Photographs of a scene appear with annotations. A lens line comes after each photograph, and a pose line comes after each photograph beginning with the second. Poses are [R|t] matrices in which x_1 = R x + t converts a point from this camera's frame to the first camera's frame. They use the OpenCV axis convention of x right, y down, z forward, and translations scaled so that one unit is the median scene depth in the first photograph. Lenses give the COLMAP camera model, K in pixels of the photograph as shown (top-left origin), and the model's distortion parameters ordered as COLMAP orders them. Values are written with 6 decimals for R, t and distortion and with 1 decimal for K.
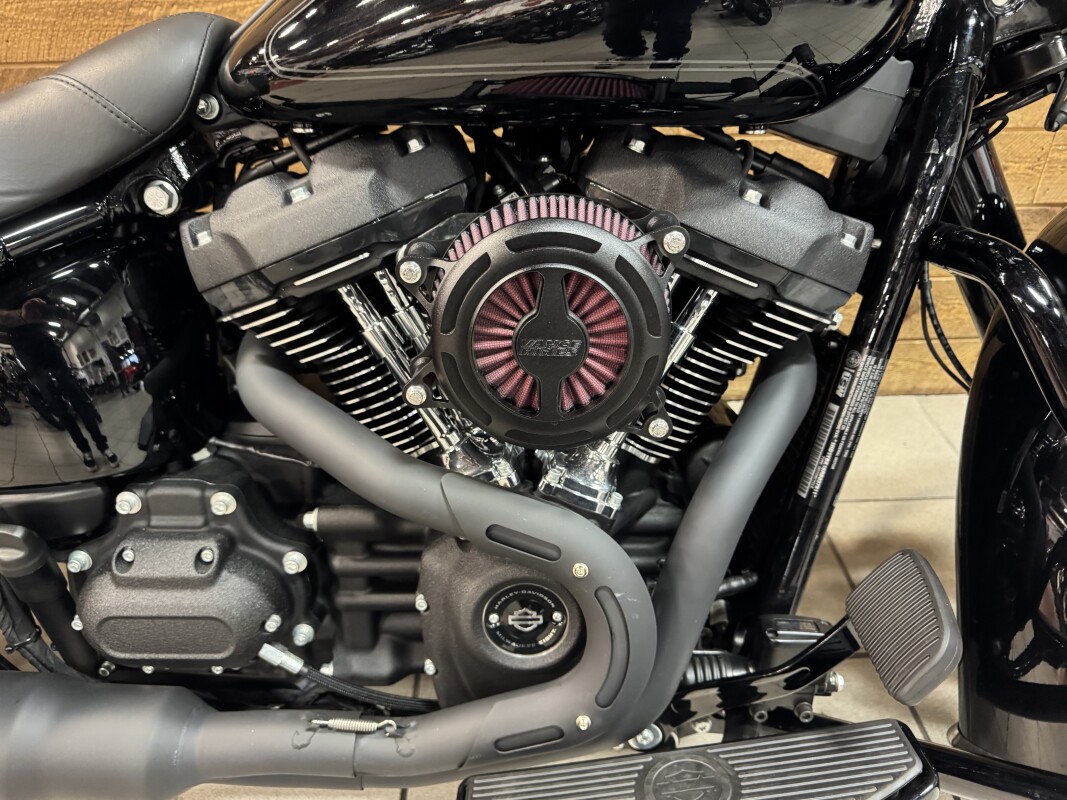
lens RADIAL K [[777.4, 0, 533.5], [0, 777.4, 400.0], [0, 0, 1]] dist [-0.004488, -0.010574]
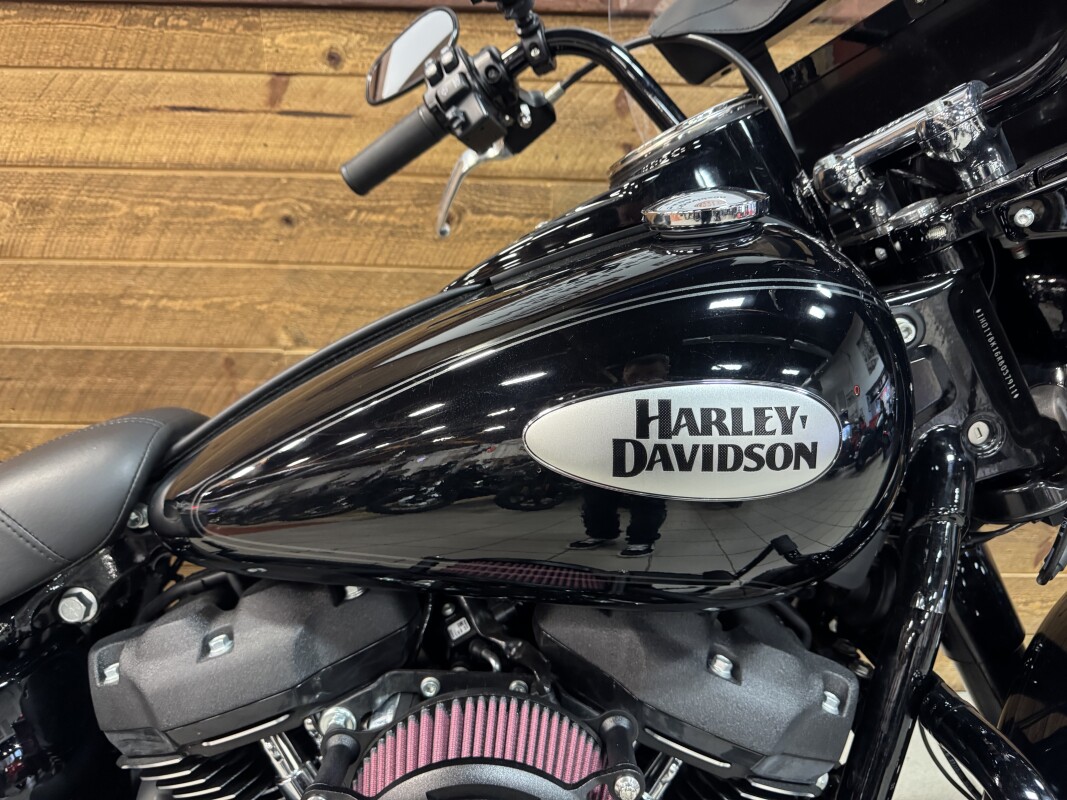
lens RADIAL K [[777.4, 0, 533.5], [0, 777.4, 400.0], [0, 0, 1]] dist [-0.004488, -0.010574]
pose [[0.999264, 0.038220, 0.003324, 0.045557], [-0.036518, 0.974163, -0.222874, -0.331539], [-0.011756, 0.222588, 0.974842, 0.052877]]
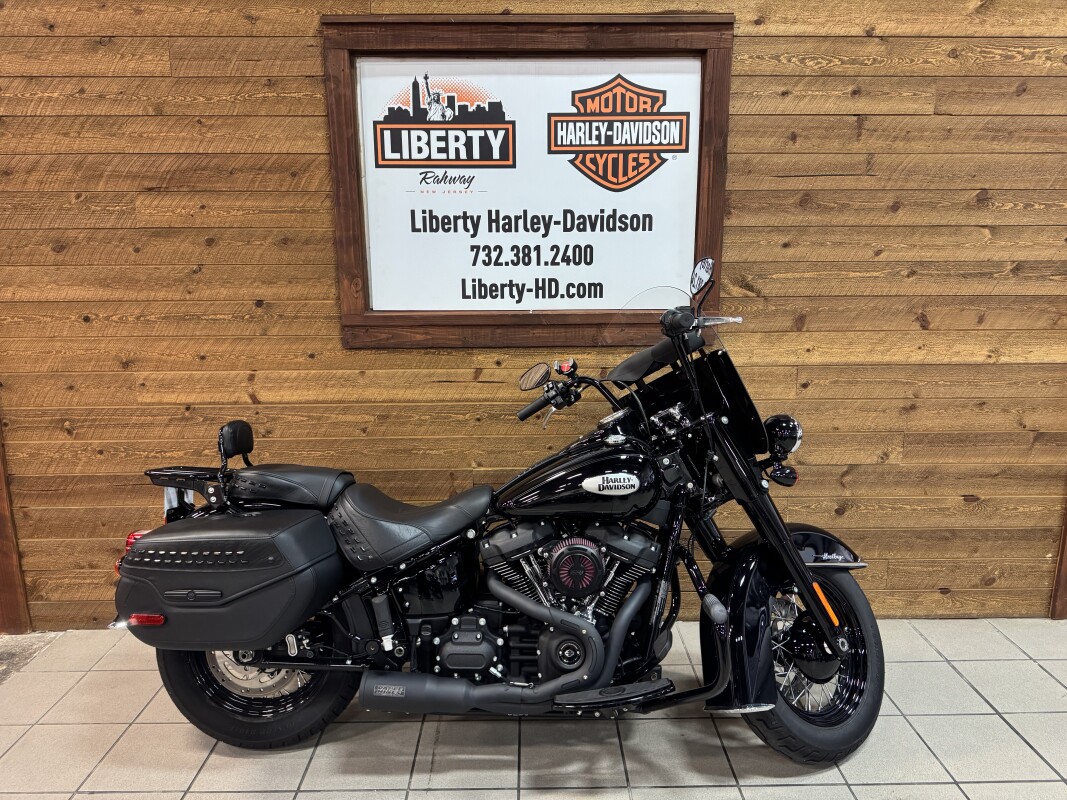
lens RADIAL K [[746.9, 0, 535.2], [0, 746.9, 399.4], [0, 0, 1]] dist [0.081934, -0.117051]
pose [[0.999882, 0.010875, -0.010856, -0.145962], [-0.014065, 0.932236, -0.361576, 0.454527], [0.006188, 0.361686, 0.932279, -2.720502]]
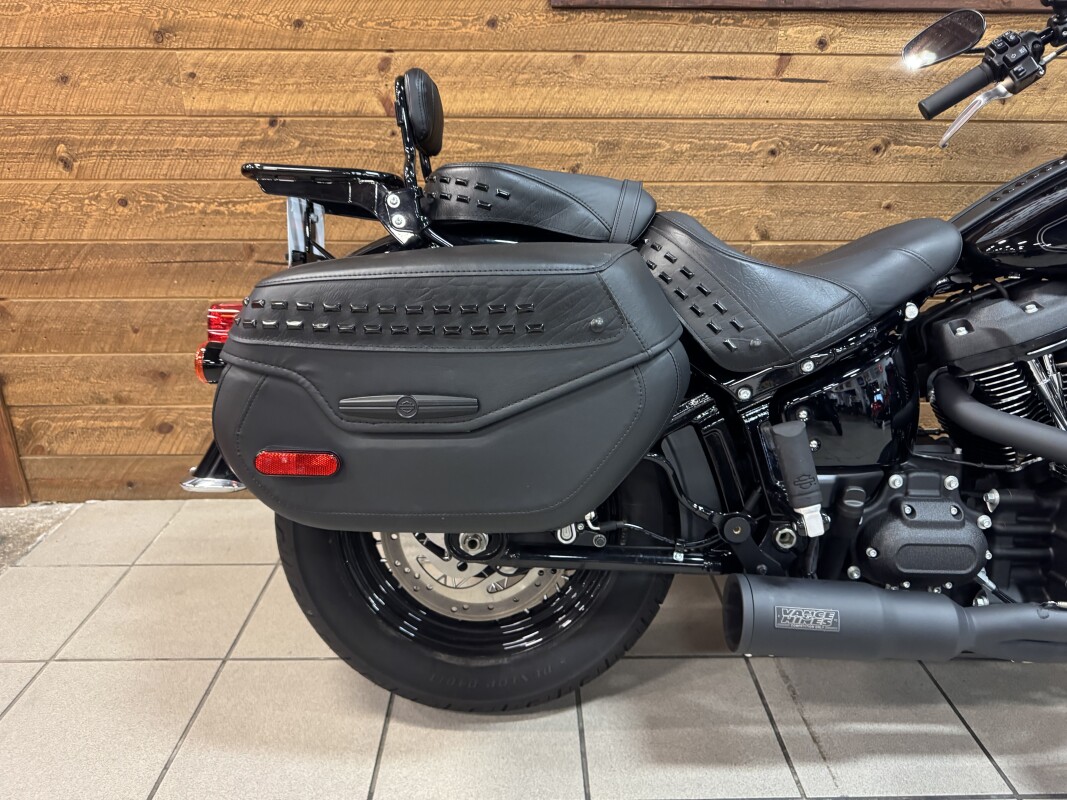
lens RADIAL K [[759.1, 0, 533.5], [0, 759.1, 400.0], [0, 0, 1]] dist [0.022750, -0.036283]
pose [[0.999820, 0.018727, 0.003120, -1.435682], [-0.017558, 0.974604, -0.223245, 0.375188], [-0.007222, 0.223150, 0.974757, -0.720449]]
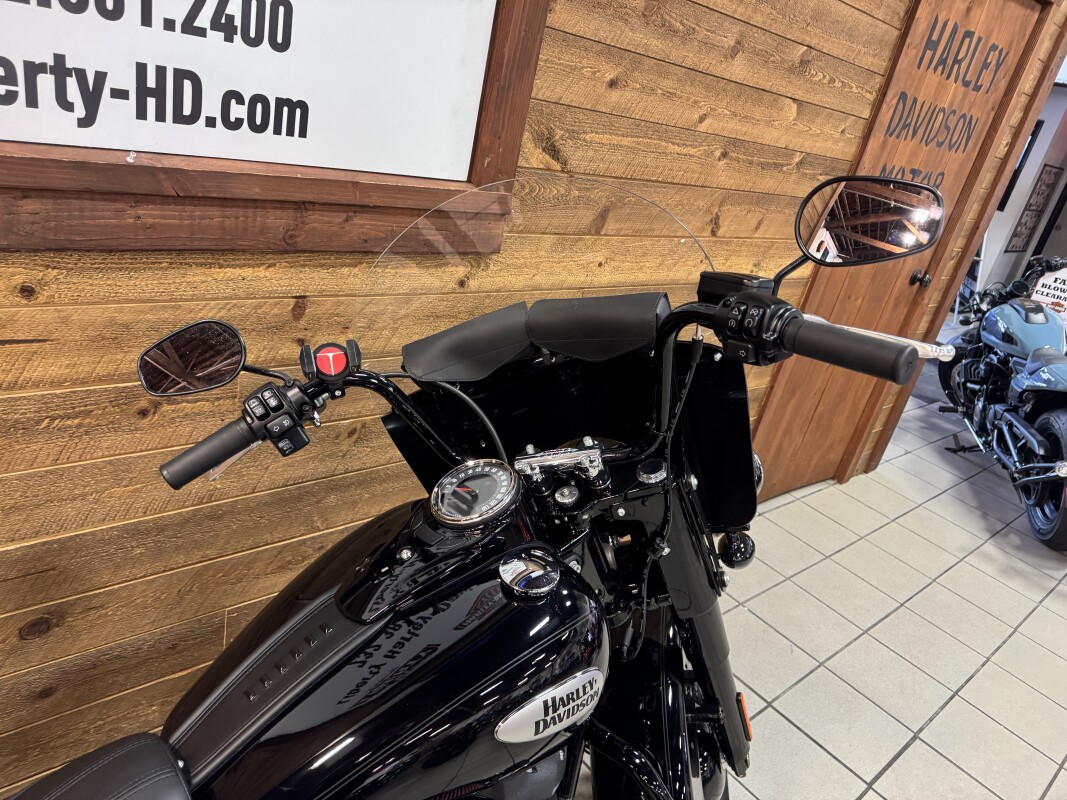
lens RADIAL K [[746.9, 0, 535.2], [0, 746.9, 399.4], [0, 0, 1]] dist [0.081934, -0.117051]
pose [[0.745127, -0.100459, 0.659313, -0.734507], [0.159077, 0.986828, -0.029420, -0.984032], [-0.647673, 0.126804, 0.751293, -0.425876]]
